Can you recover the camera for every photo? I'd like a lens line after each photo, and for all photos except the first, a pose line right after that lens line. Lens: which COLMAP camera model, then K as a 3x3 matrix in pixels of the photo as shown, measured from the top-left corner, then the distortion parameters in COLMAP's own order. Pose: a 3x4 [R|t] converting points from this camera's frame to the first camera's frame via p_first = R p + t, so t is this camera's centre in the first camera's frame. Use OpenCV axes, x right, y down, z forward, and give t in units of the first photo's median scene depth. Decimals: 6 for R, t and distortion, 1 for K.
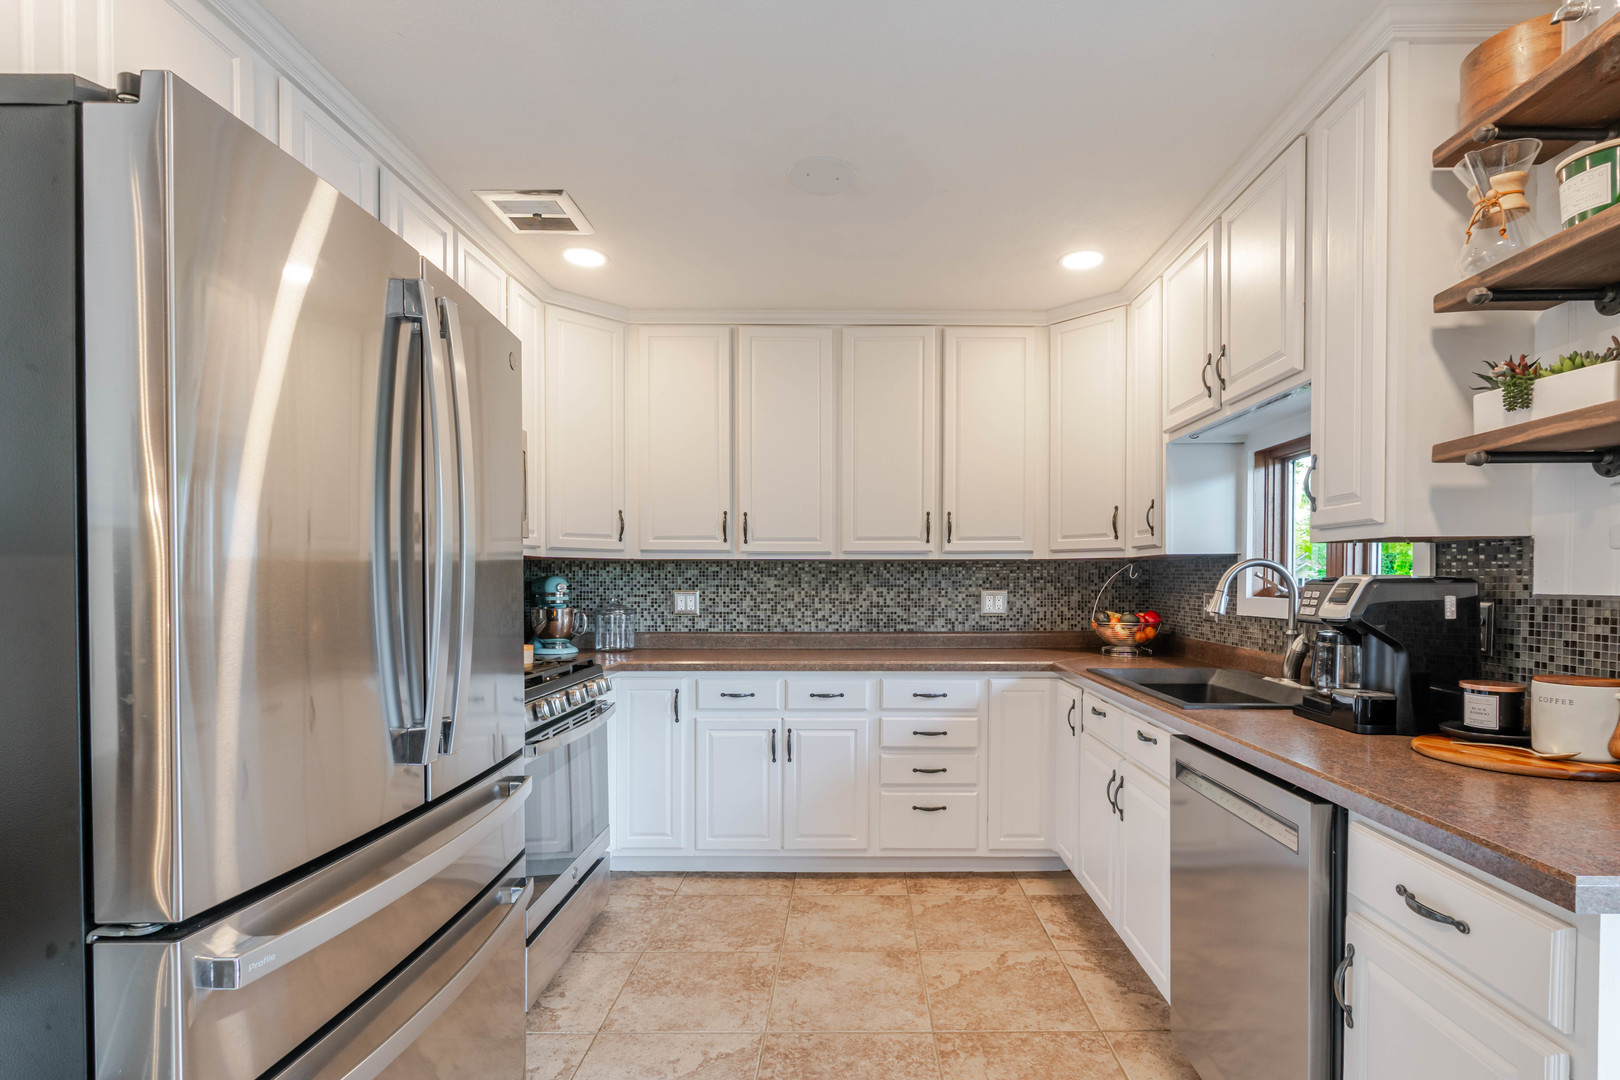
lens RADIAL K [[764.8, 0, 856.4], [0, 764.8, 596.3], [0, 0, 1]] dist [0.002743, 0.000203]
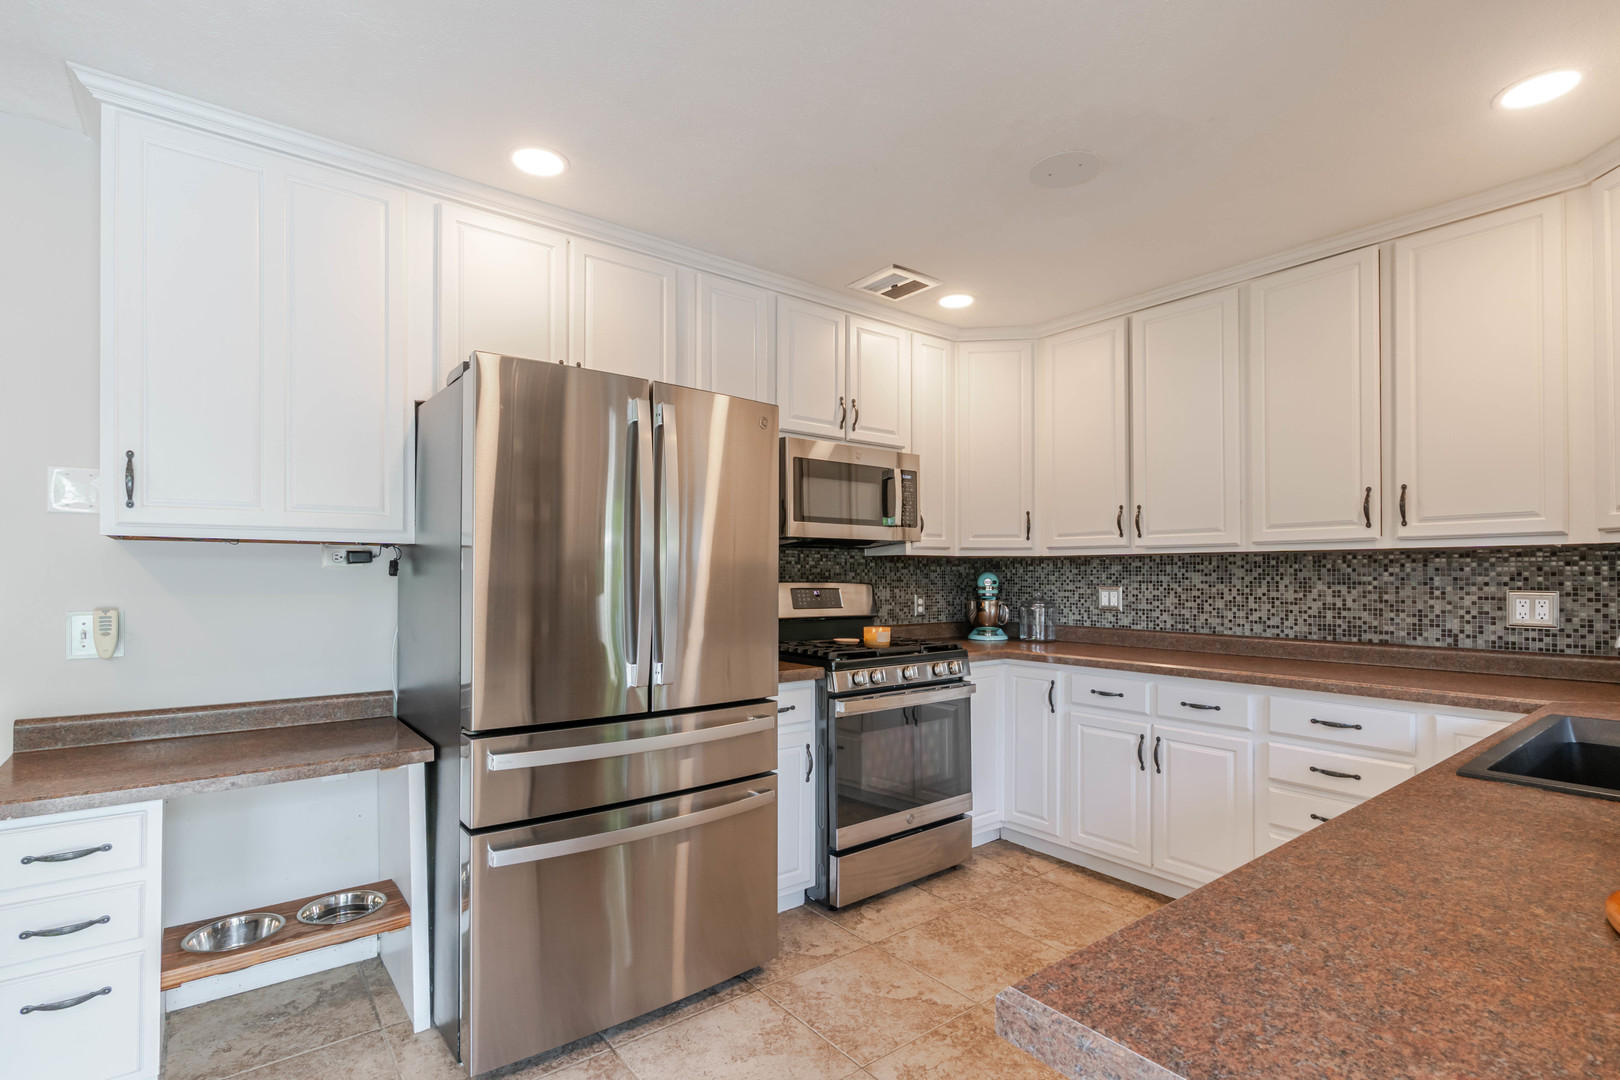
lens RADIAL K [[764.8, 0, 816.6], [0, 764.8, 572.3], [0, 0, 1]] dist [0.002743, 0.000203]
pose [[0.620720, -0.002374, -0.784028, 0.375305], [-0.015240, 0.999770, -0.015093, -0.005420], [0.783884, 0.021317, 0.620541, 0.099589]]
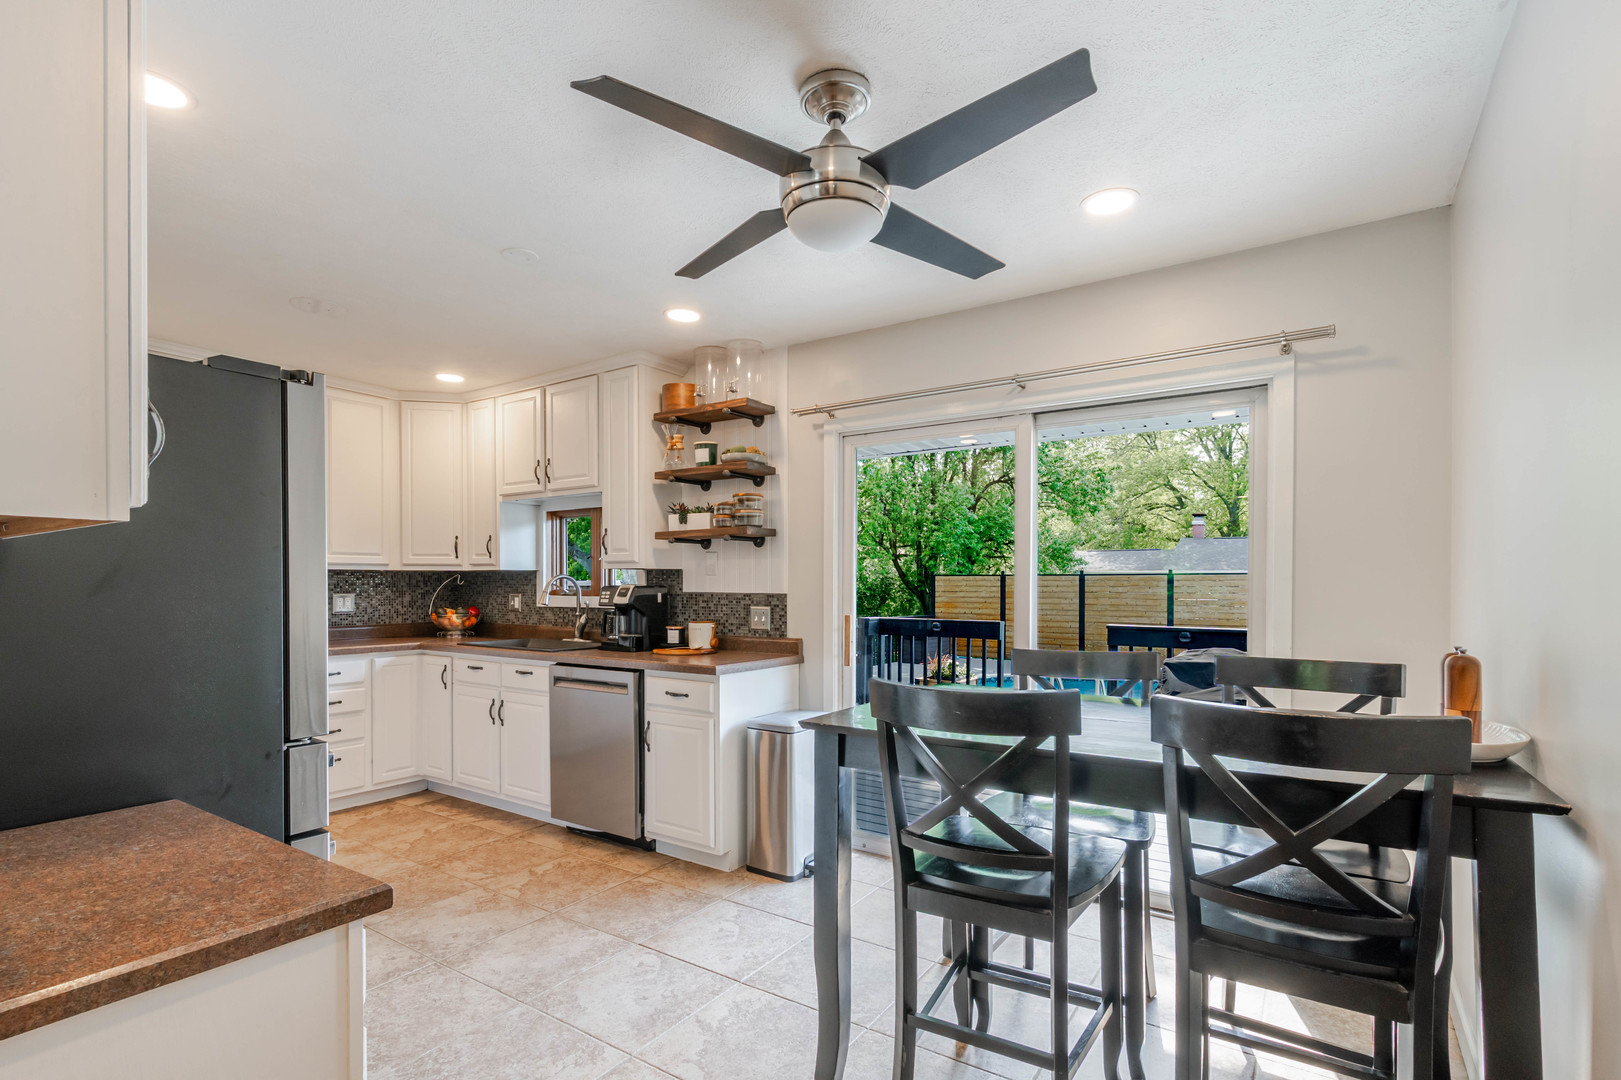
lens RADIAL K [[765.2, 0, 800.7], [0, 765.2, 591.3], [0, 0, 1]] dist [0.002743, 0.000203]
pose [[0.564792, -0.007122, 0.825202, -0.511944], [0.015711, 0.999874, -0.002124, 0.003511], [-0.825084, 0.014165, 0.564833, -0.391276]]
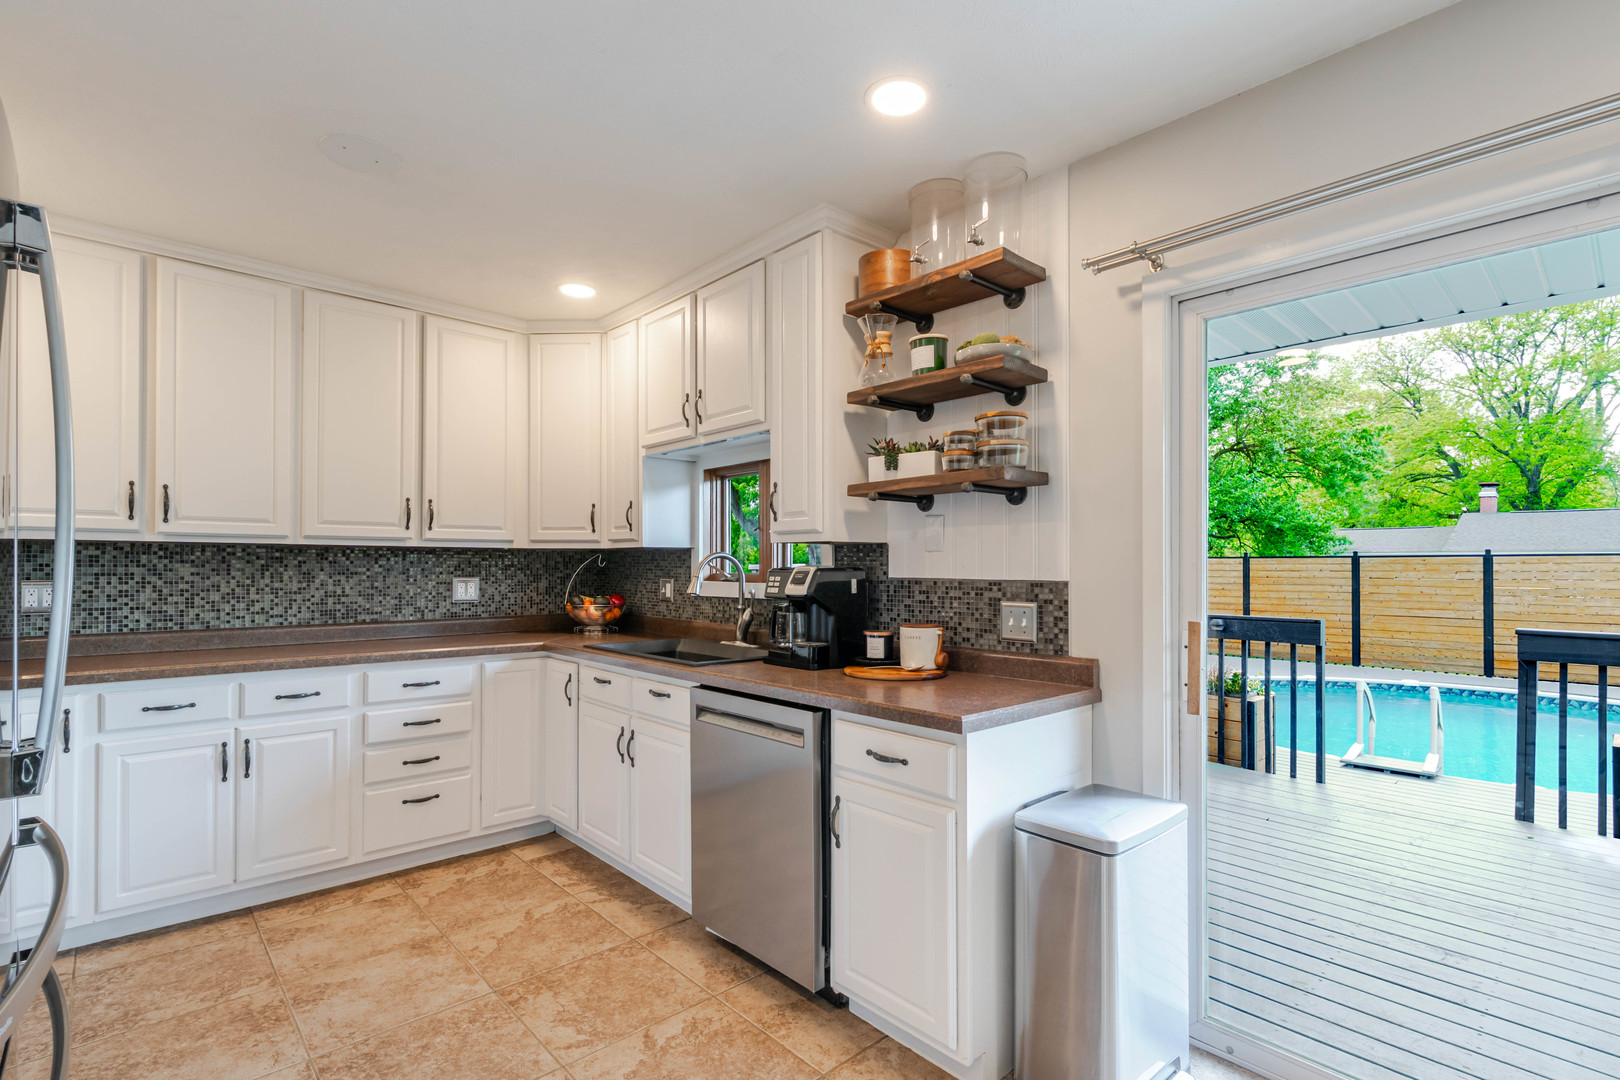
lens RADIAL K [[764.8, 0, 795.6], [0, 764.8, 563.0], [0, 0, 1]] dist [0.002743, 0.000203]
pose [[0.749721, 0.005476, 0.661732, -0.193753], [0.011451, 0.999709, -0.021246, -0.000625], [-0.661655, 0.023506, 0.749439, -0.062236]]
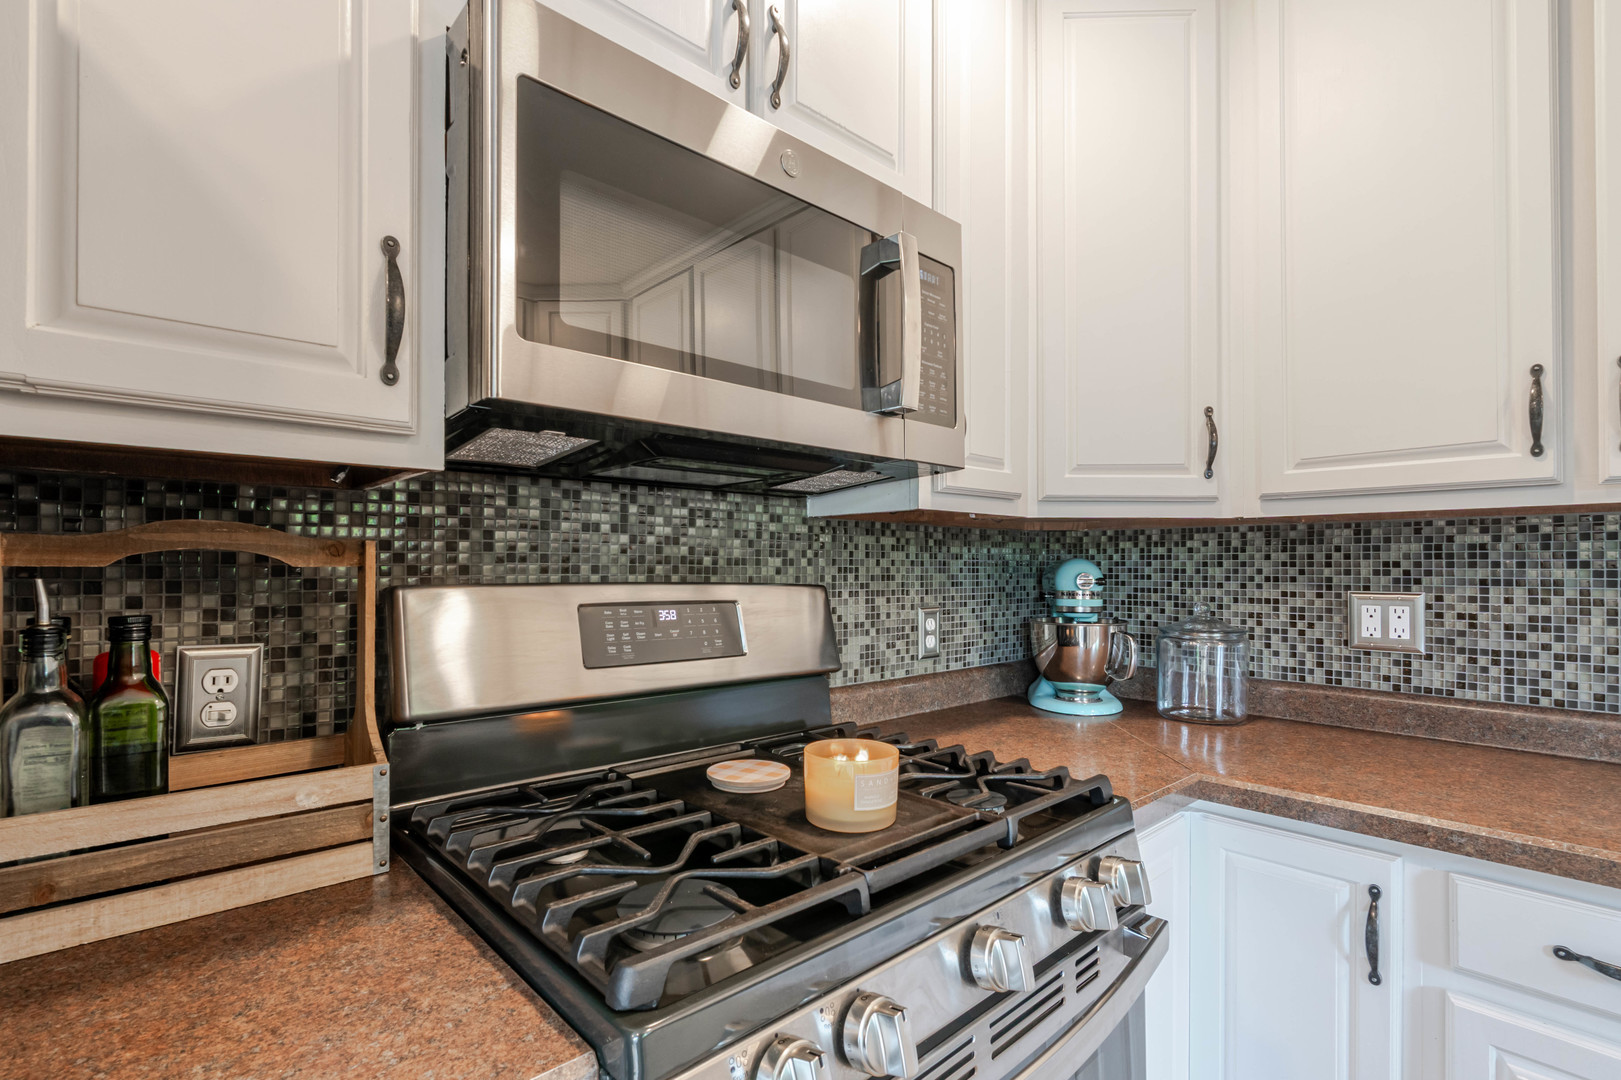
lens RADIAL K [[765.2, 0, 810.3], [0, 765.2, 556.8], [0, 0, 1]] dist [0.002743, 0.000203]
pose [[0.678900, -0.006428, -0.734202, -0.150211], [-0.017419, 0.999539, -0.024858, -0.012881], [0.734024, 0.029665, 0.678475, 0.567223]]
